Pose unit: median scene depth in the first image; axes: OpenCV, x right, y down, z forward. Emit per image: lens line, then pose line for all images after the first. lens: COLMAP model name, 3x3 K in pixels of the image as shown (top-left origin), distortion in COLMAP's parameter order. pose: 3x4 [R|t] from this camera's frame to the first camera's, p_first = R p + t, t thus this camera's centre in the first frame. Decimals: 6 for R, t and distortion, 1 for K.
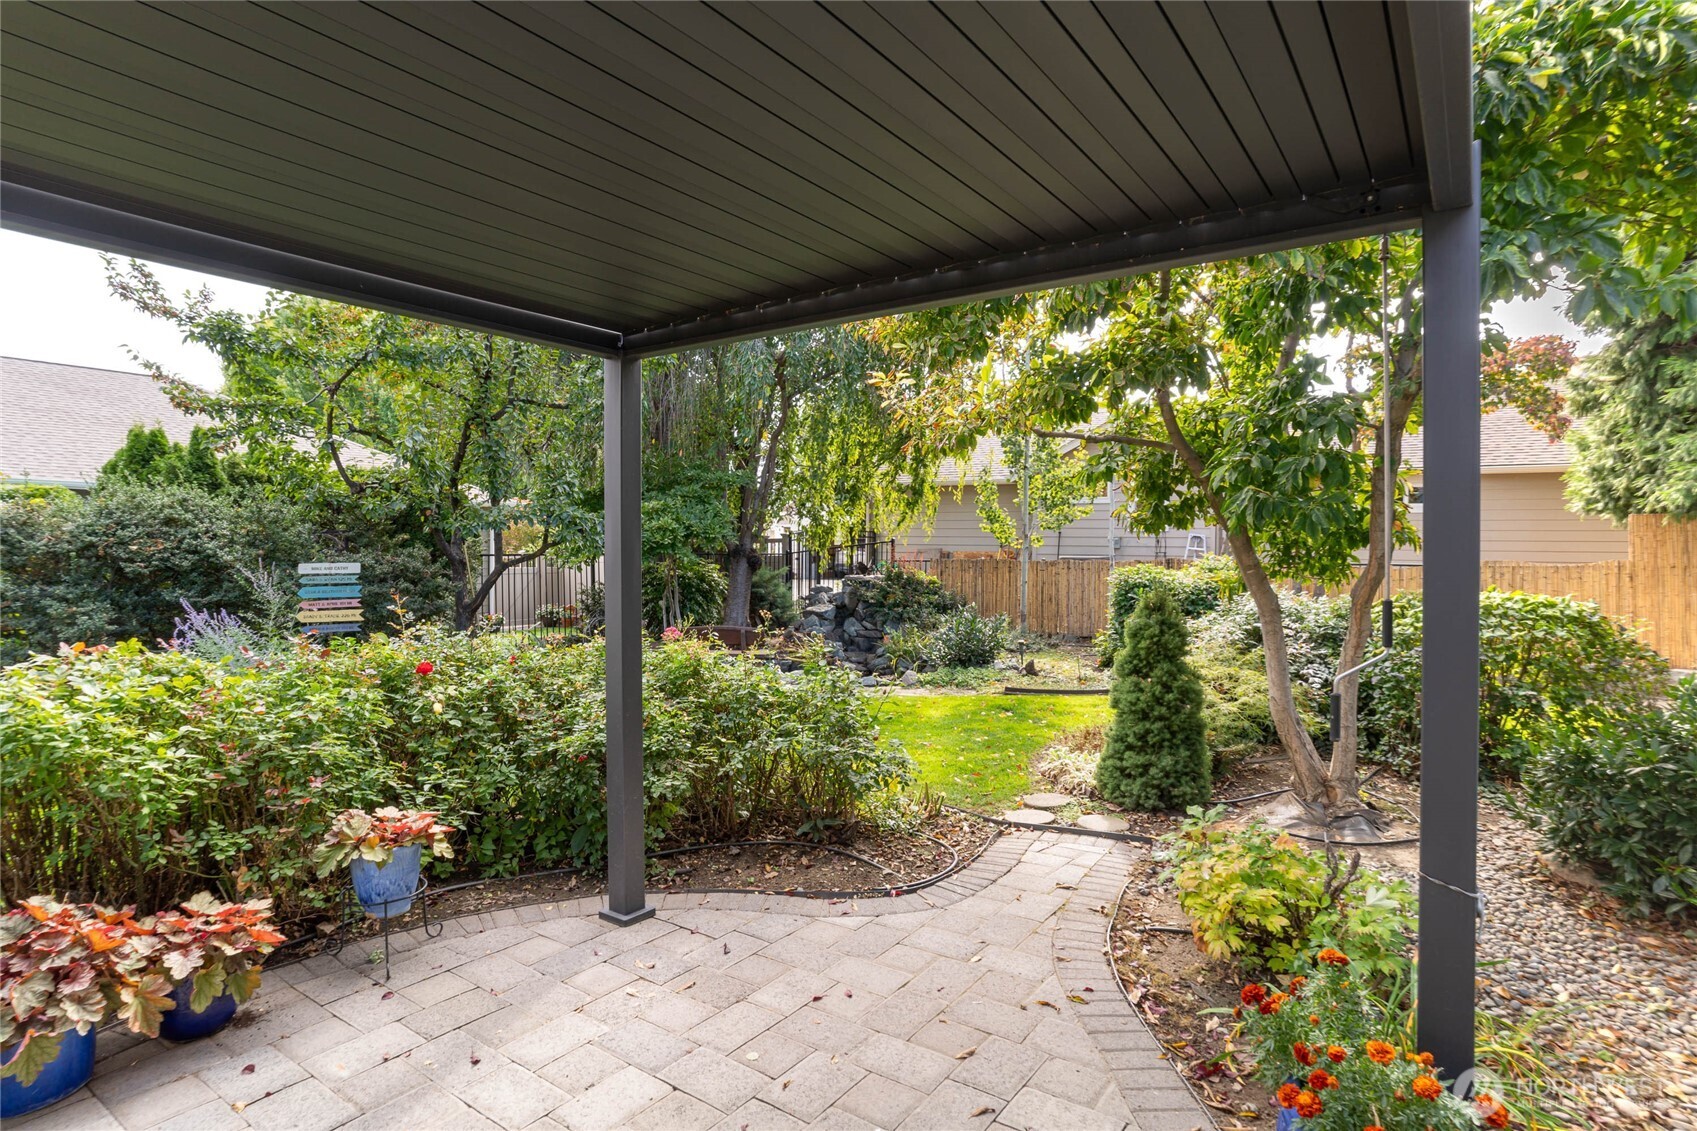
lens RADIAL K [[873.2, 0, 851.3], [0, 873.2, 566.6], [0, 0, 1]] dist [-0.003050, 0.003902]
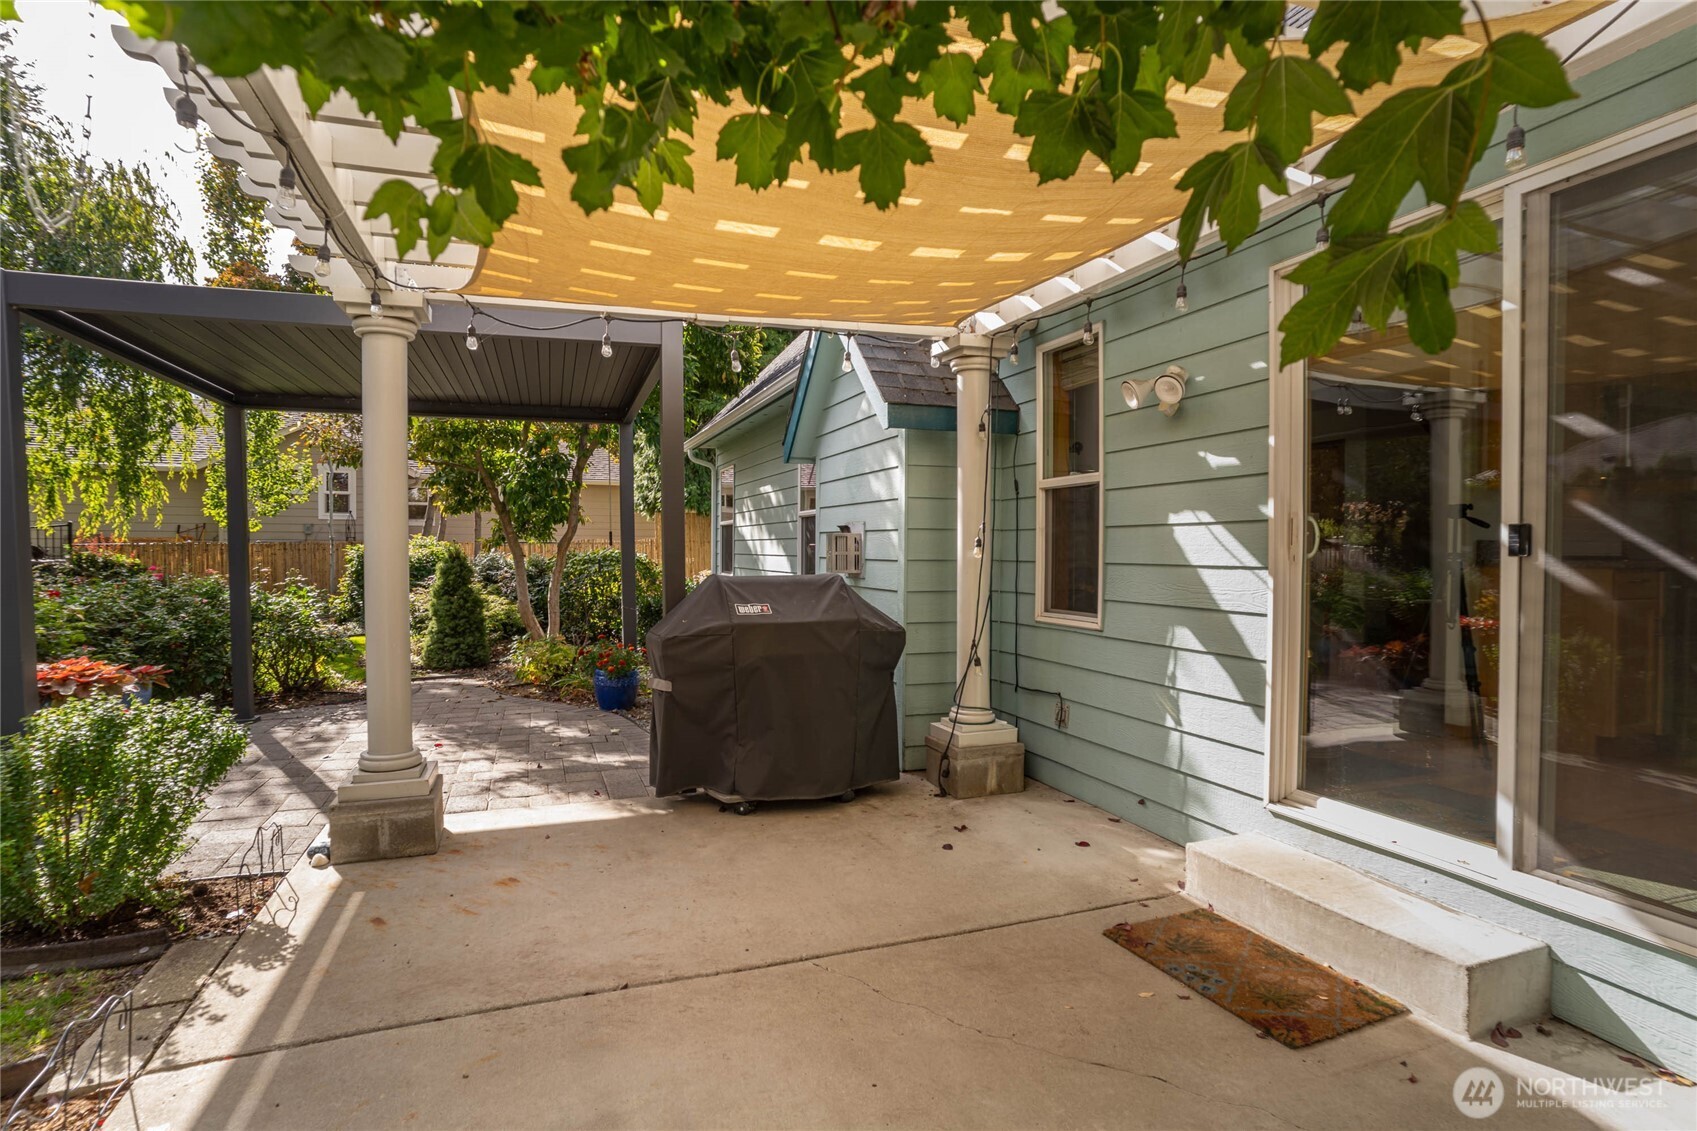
lens RADIAL K [[873.2, 0, 854.9], [0, 873.2, 566.4], [0, 0, 1]] dist [-0.003050, 0.003902]
pose [[0.576046, -0.030419, 0.816851, -0.648294], [0.027601, 0.999461, 0.017755, 0.058451], [-0.816951, 0.012318, 0.576575, -0.701230]]
